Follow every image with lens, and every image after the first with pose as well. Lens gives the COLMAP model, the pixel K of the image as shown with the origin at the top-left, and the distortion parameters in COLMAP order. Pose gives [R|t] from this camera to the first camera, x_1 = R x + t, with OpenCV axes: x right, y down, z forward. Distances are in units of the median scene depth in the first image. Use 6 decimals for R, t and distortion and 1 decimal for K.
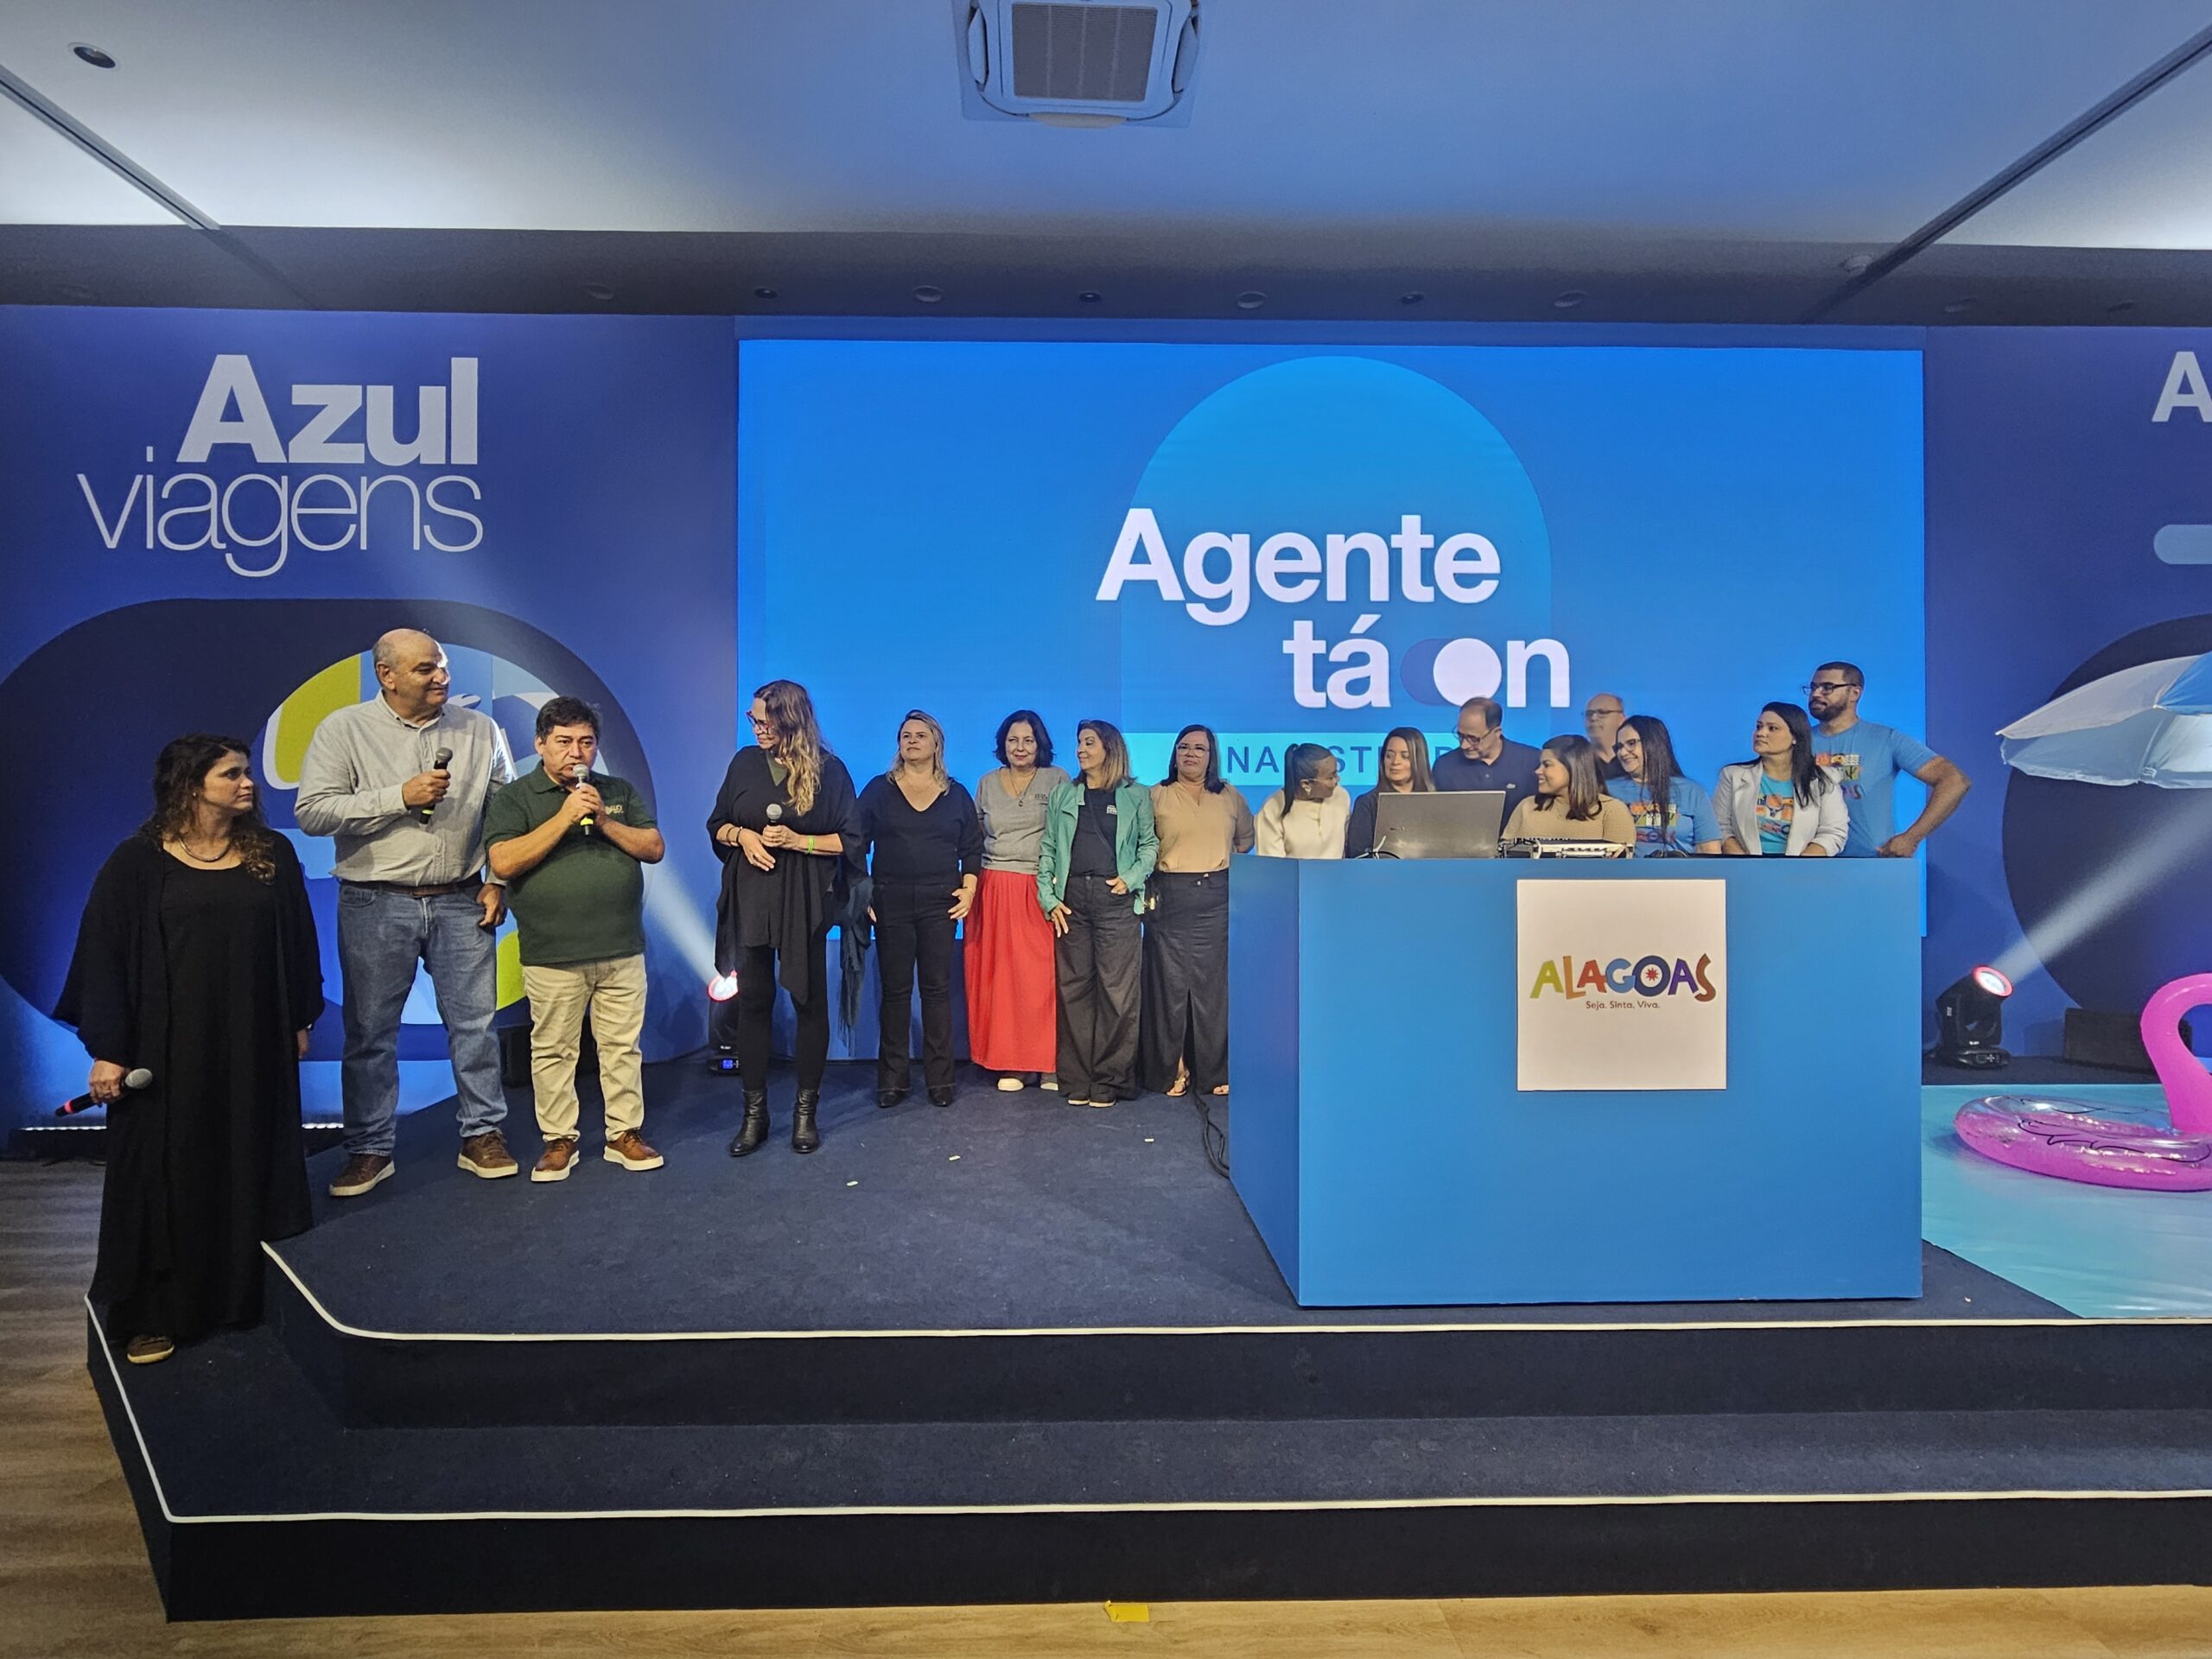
lens RADIAL K [[902.3, 0, 1124.8], [0, 902.3, 818.5], [0, 0, 1]] dist [0.000980, 0.000228]
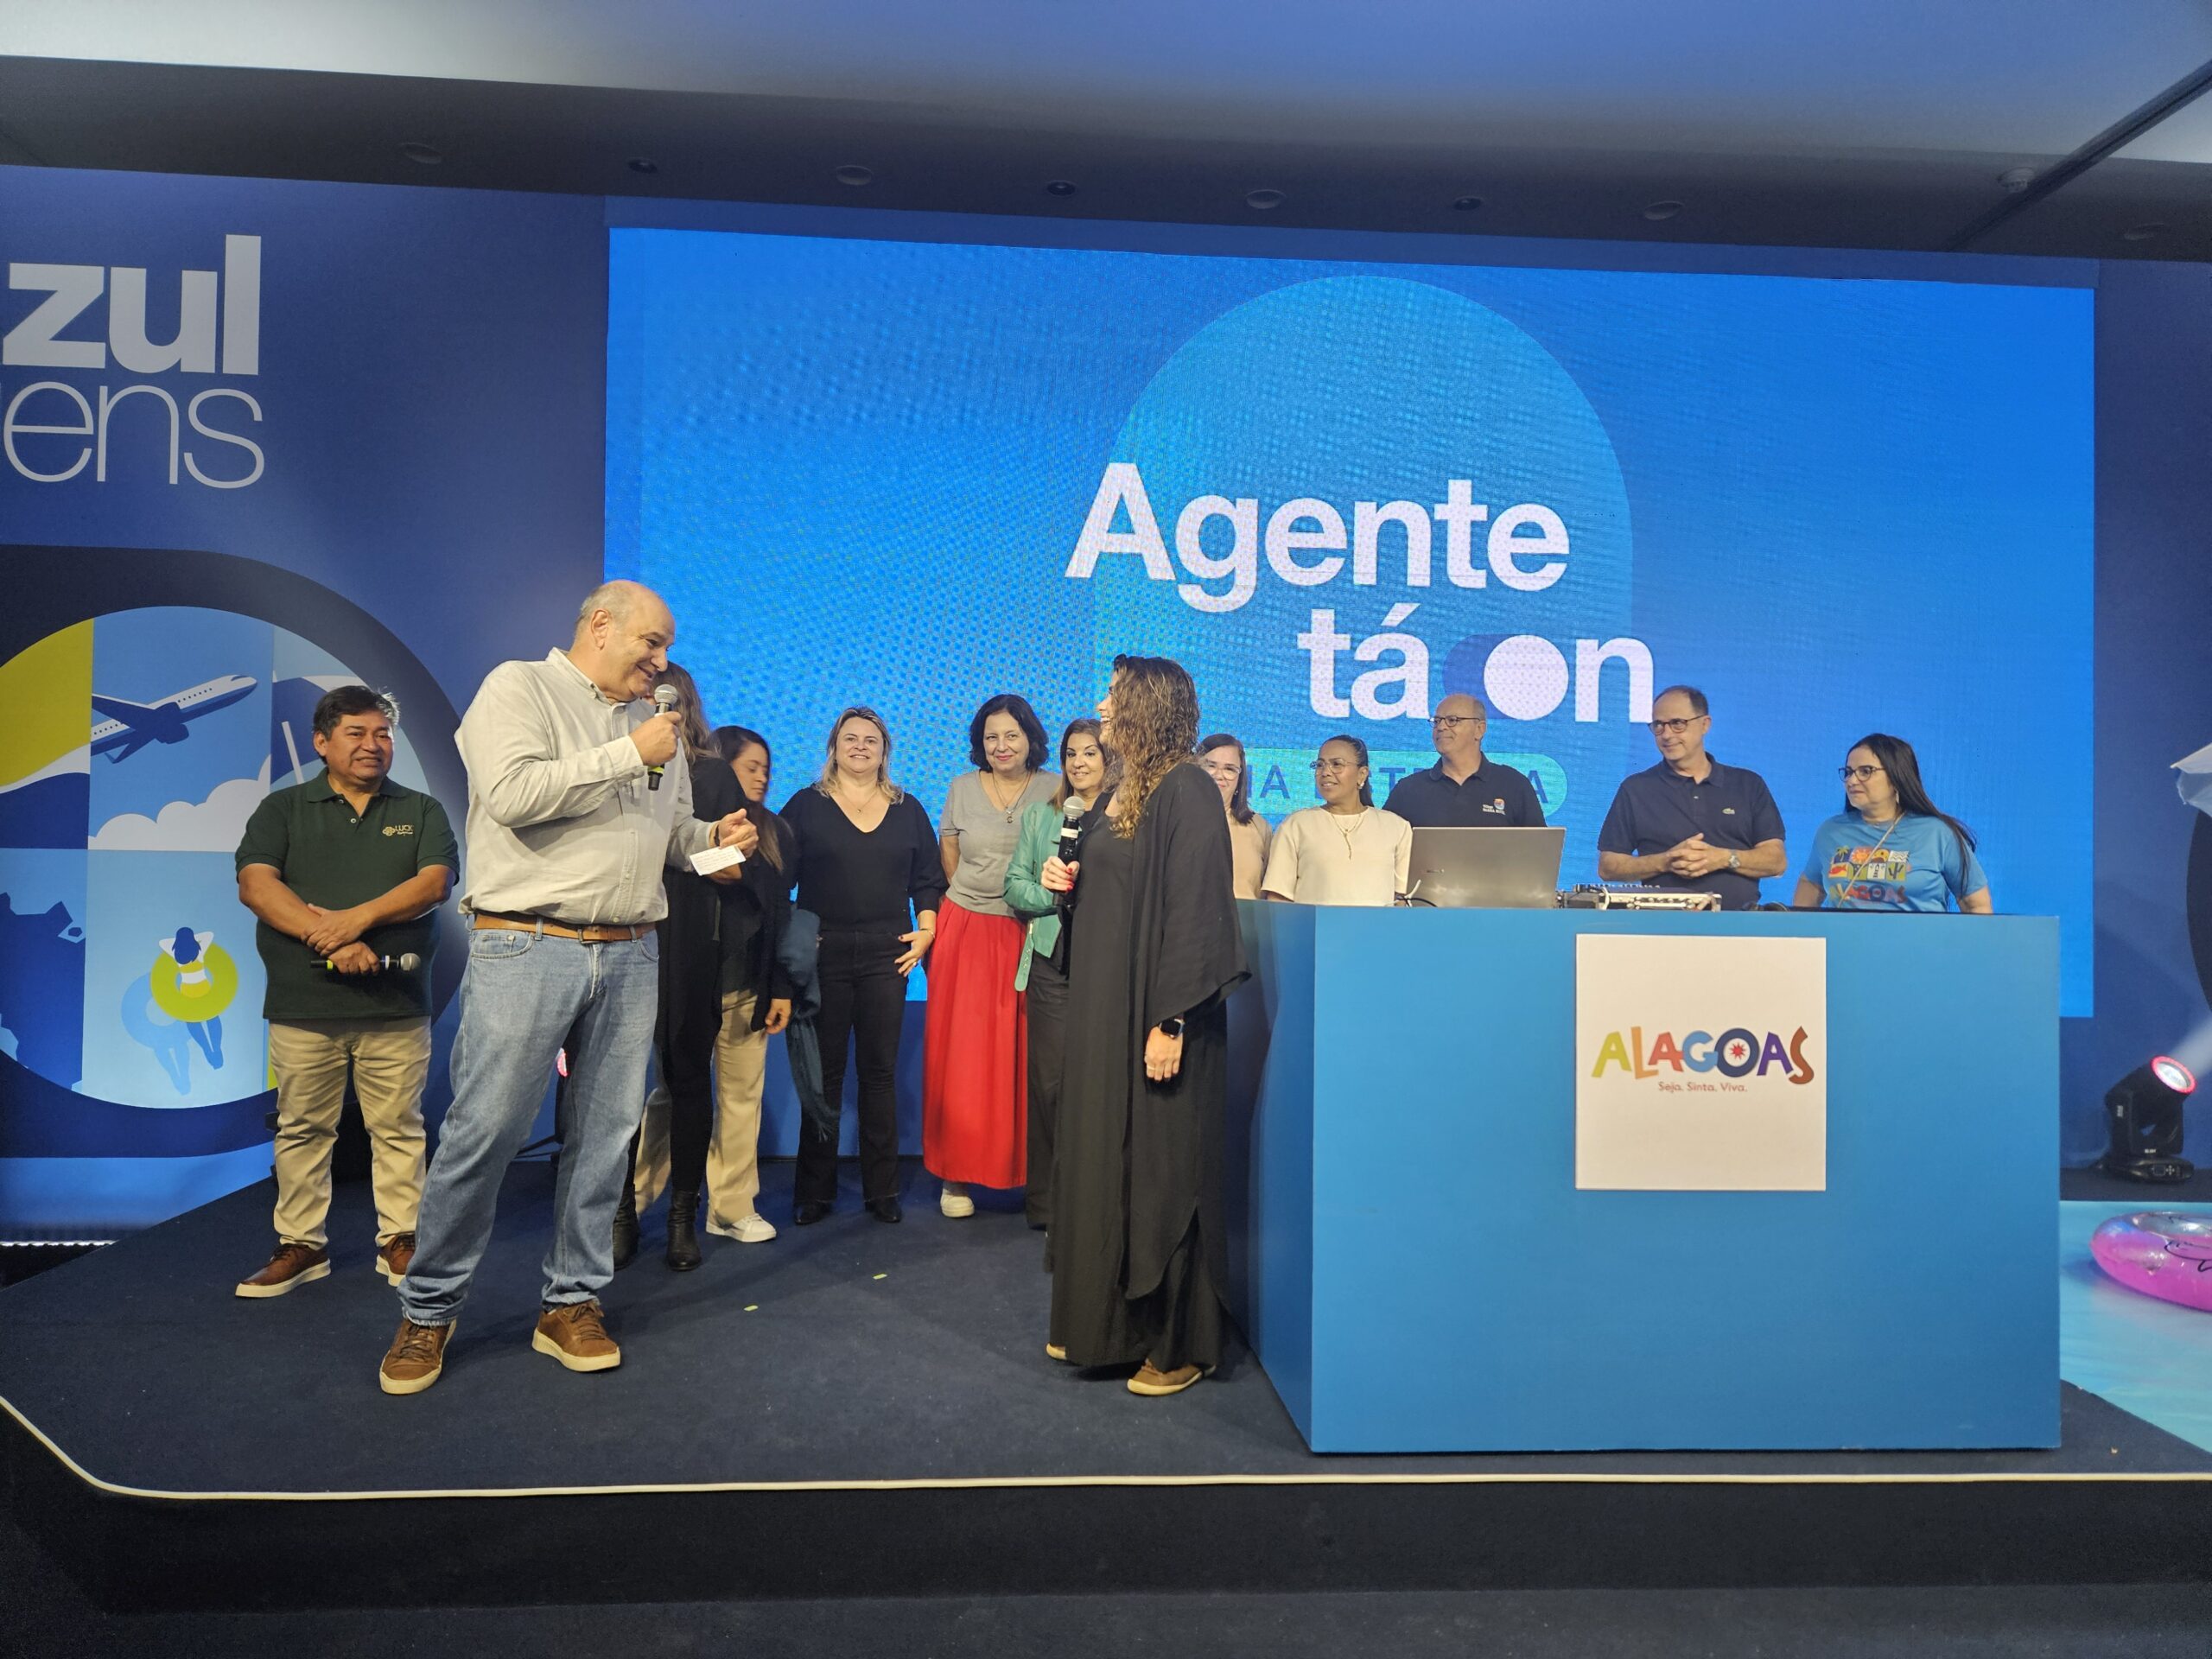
lens RADIAL K [[1330.7, 0, 1106.0], [0, 1330.7, 829.5], [0, 0, 1]] dist [0.065876, -0.043690]
pose [[0.998879, 0.017839, 0.043847, -0.044182], [-0.017005, 0.999669, -0.019307, 0.002132], [-0.044176, 0.018540, 0.998852, -0.174614]]
